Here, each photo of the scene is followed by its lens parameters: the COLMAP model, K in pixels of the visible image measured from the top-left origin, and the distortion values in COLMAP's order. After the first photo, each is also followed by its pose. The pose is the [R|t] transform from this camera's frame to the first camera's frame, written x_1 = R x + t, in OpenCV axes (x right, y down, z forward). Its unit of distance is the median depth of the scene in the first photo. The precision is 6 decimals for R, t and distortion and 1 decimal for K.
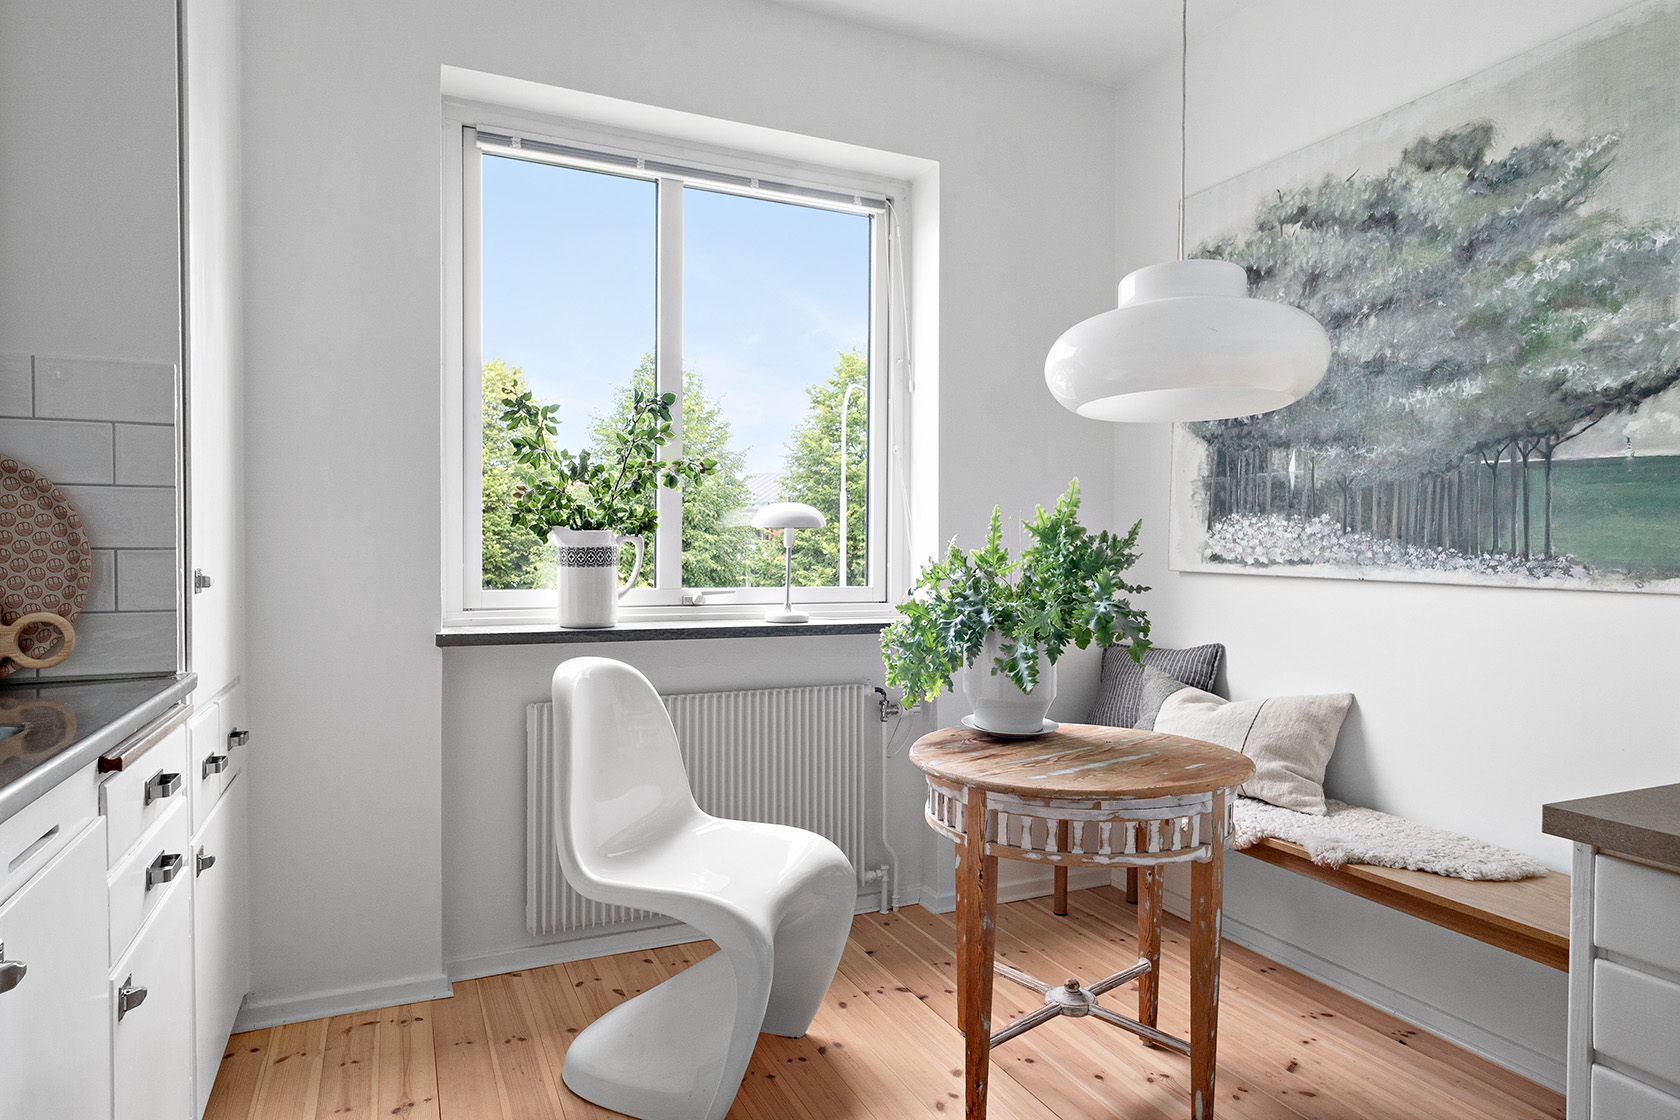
lens RADIAL K [[980.2, 0, 837.7], [0, 980.2, 562.0], [0, 0, 1]] dist [-0.009445, 0.003395]
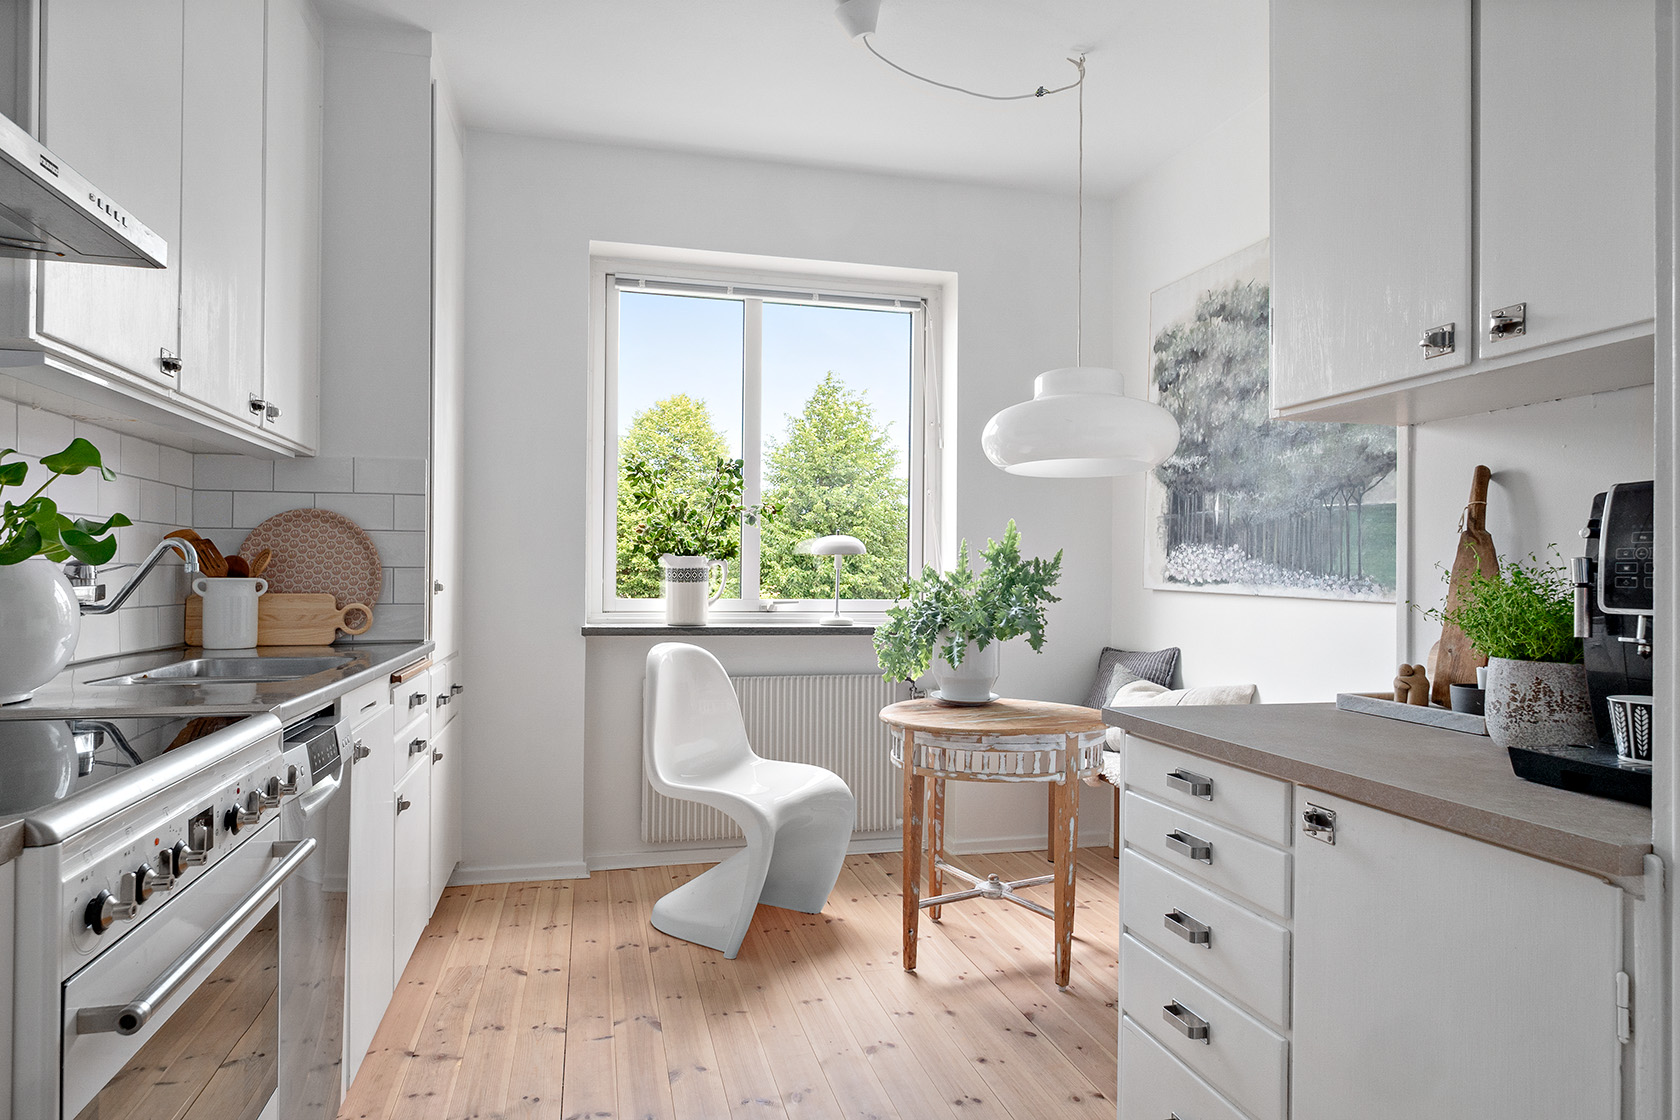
lens RADIAL K [[980.2, 0, 840.7], [0, 980.2, 563.0], [0, 0, 1]] dist [-0.009445, 0.003395]
pose [[0.984203, 0.002420, -0.177028, 0.241315], [-0.006490, 0.999728, -0.022413, 0.008597], [0.176925, 0.023208, 0.983951, -0.393671]]
